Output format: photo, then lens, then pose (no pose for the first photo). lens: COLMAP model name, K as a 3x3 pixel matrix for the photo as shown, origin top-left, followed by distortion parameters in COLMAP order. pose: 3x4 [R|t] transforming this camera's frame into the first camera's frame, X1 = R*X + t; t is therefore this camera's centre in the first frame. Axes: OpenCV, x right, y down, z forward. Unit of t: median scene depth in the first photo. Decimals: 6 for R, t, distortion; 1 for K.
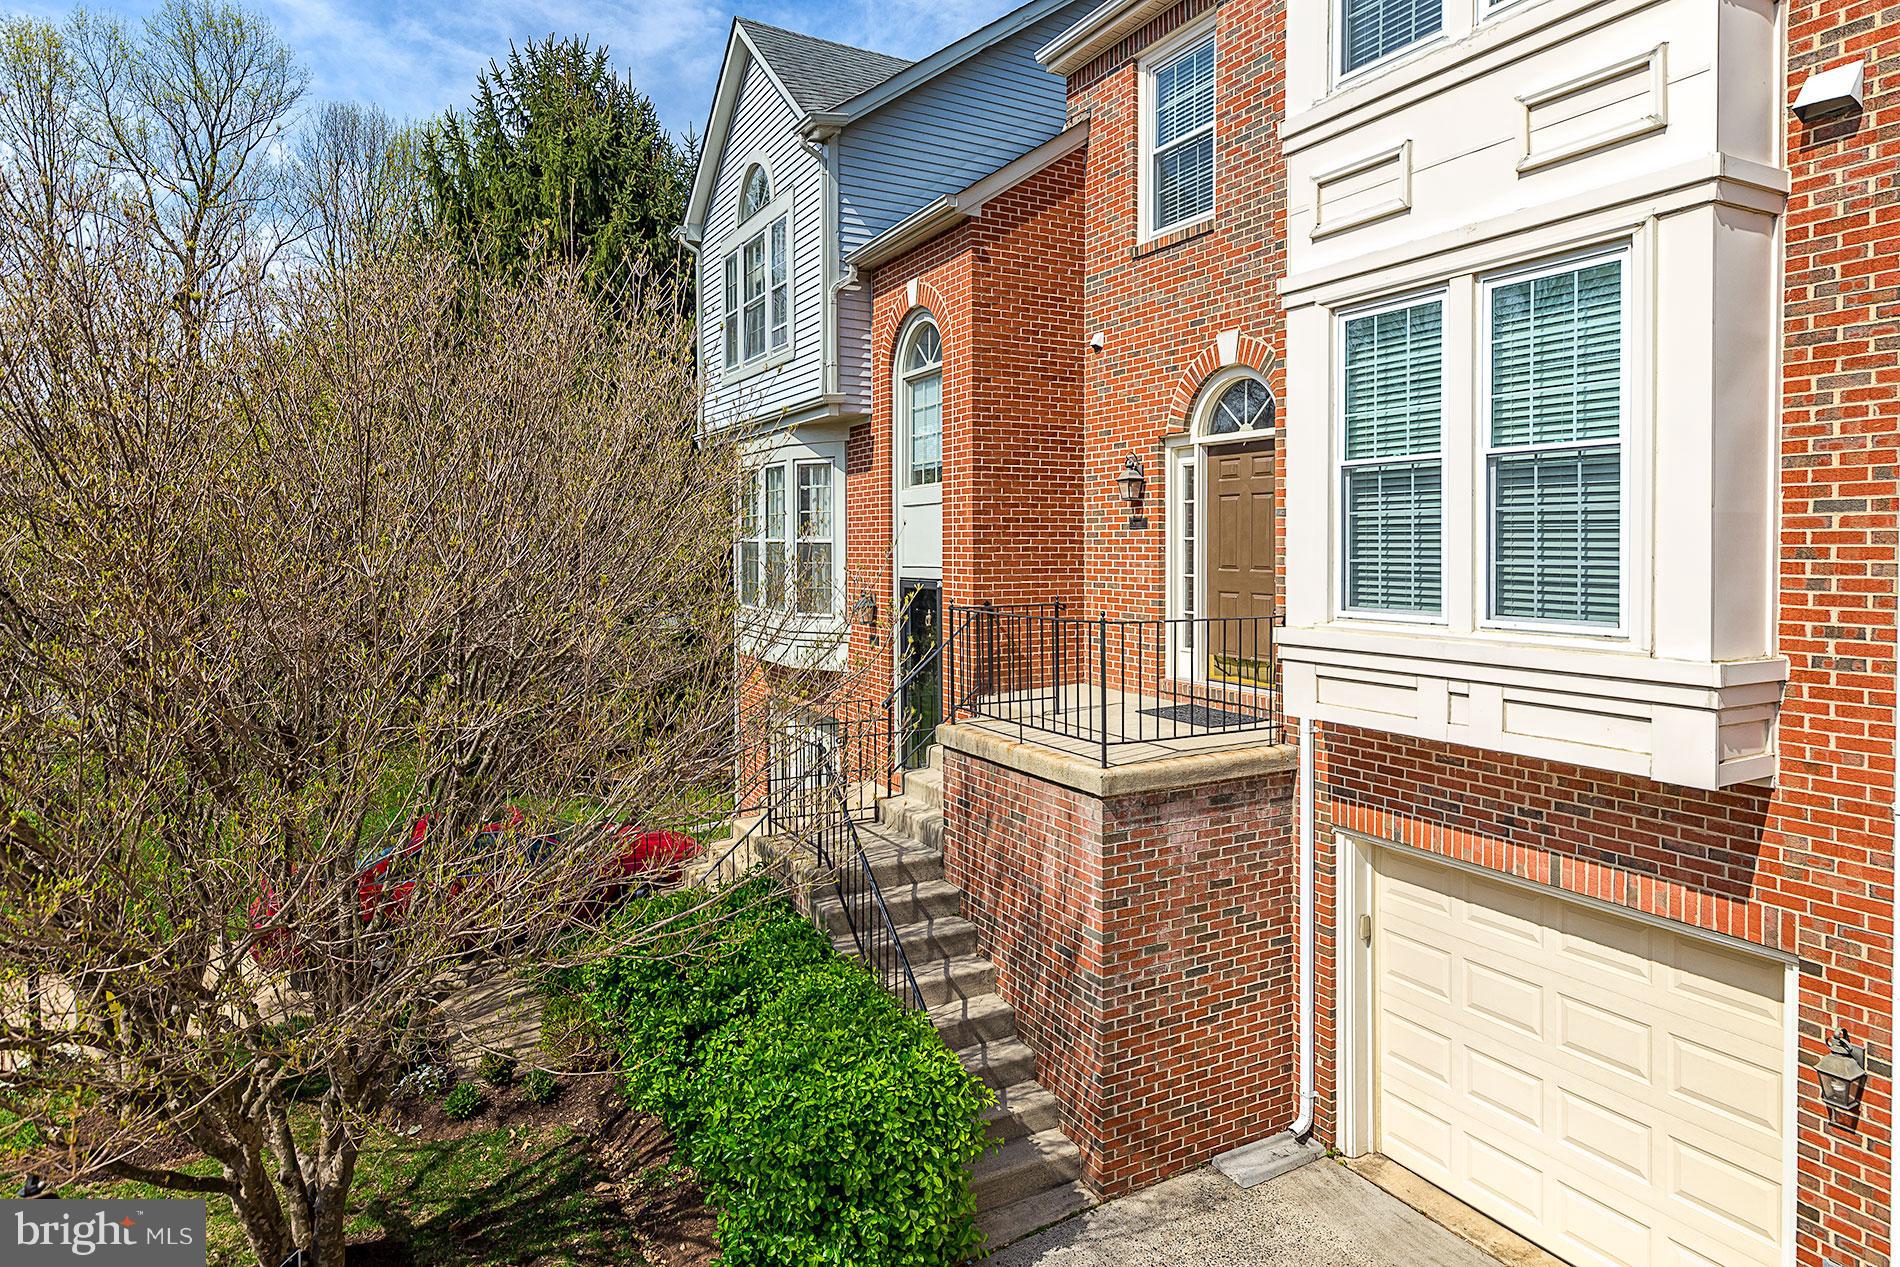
lens RADIAL K [[1114.3, 0, 948.5], [0, 1114.3, 522.4], [0, 0, 1]] dist [0.005894, 0.001567]
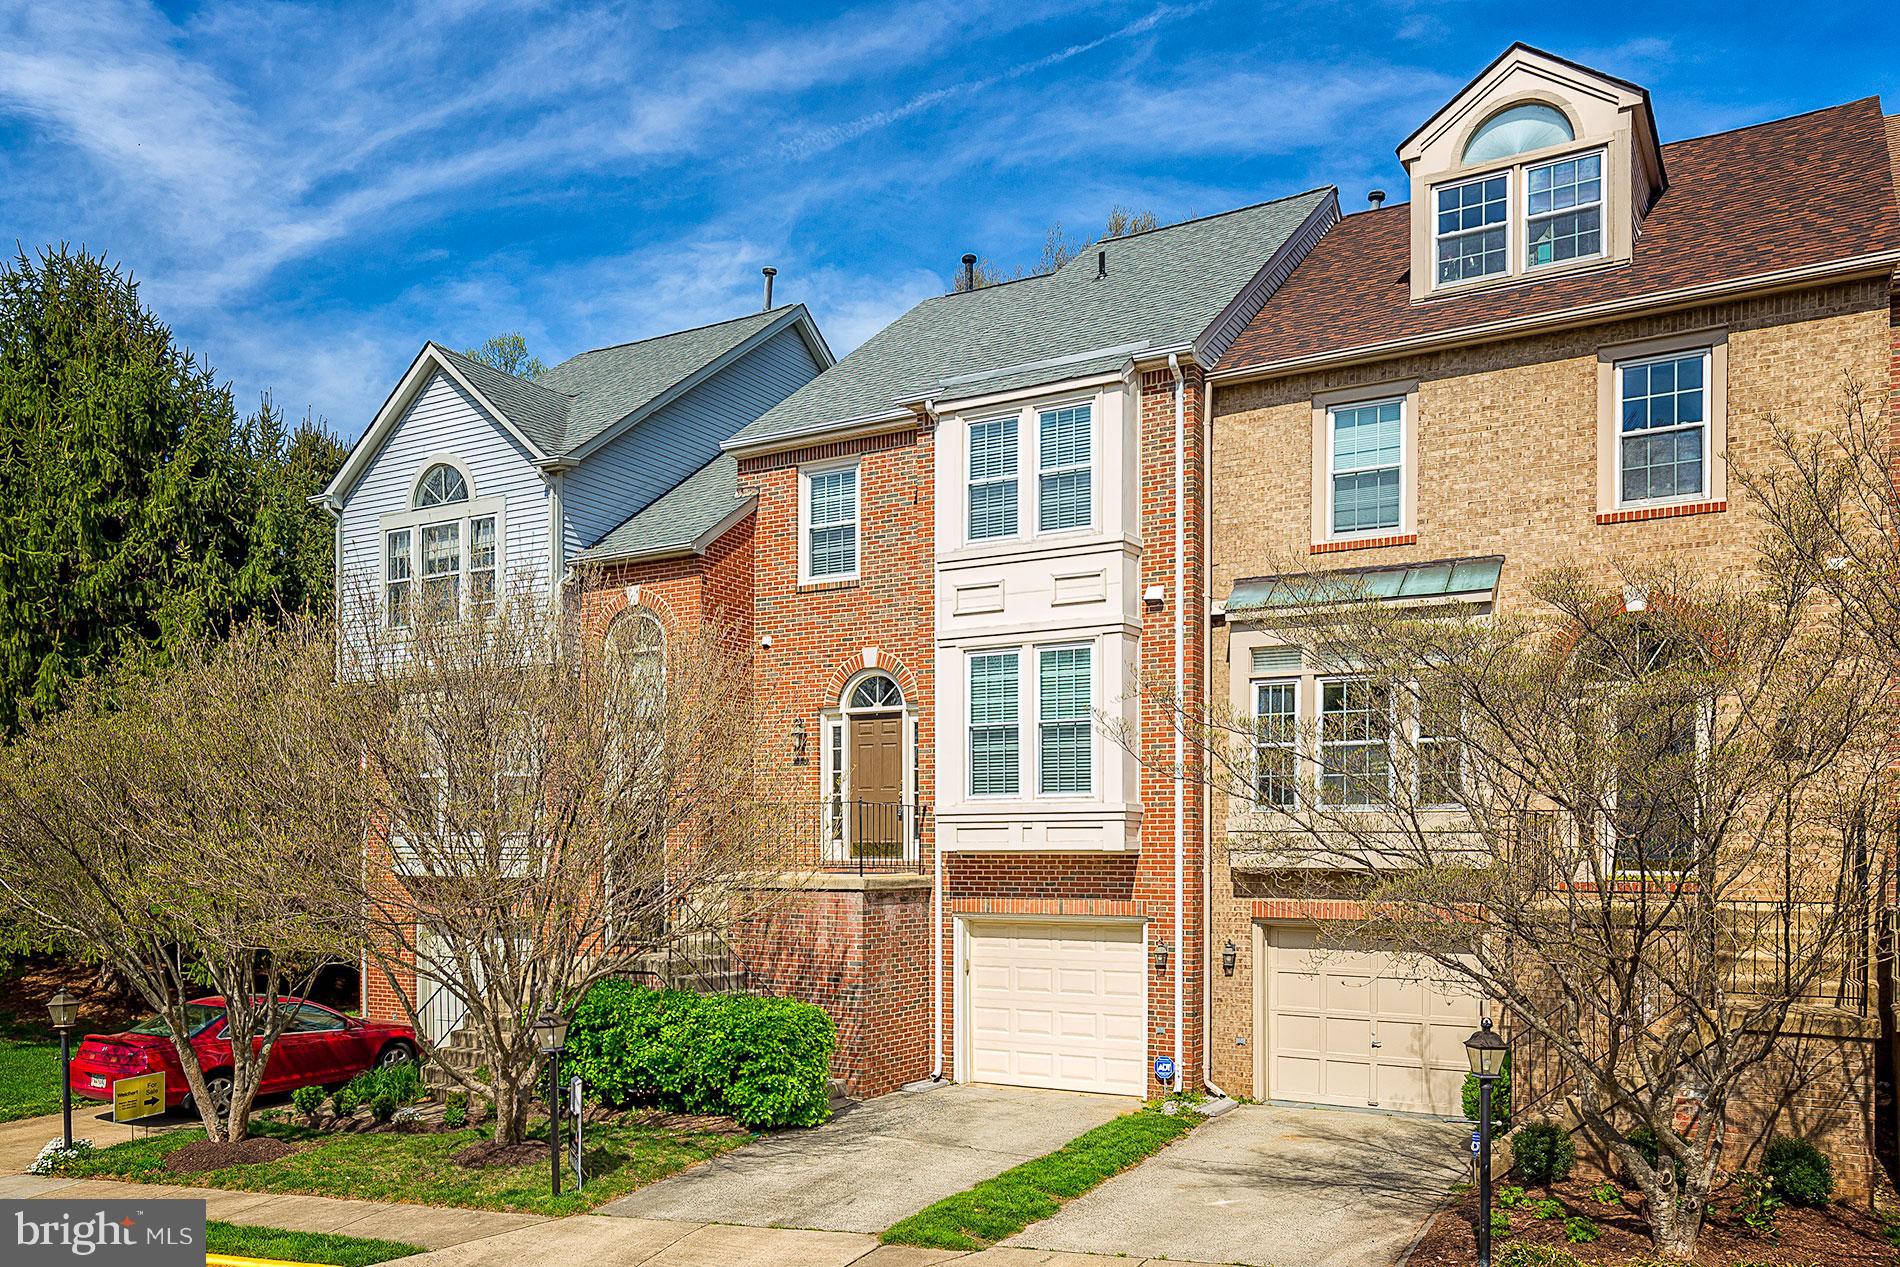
lens RADIAL K [[1443.6, 0, 950.0], [0, 1443.6, 633.5], [0, 0, 1]] dist [0.002559, 0.000725]
pose [[0.852184, 0.080978, 0.516938, -1.007643], [-0.011828, 0.990681, -0.135692, 0.133731], [-0.523109, 0.109520, 0.845200, -1.184458]]
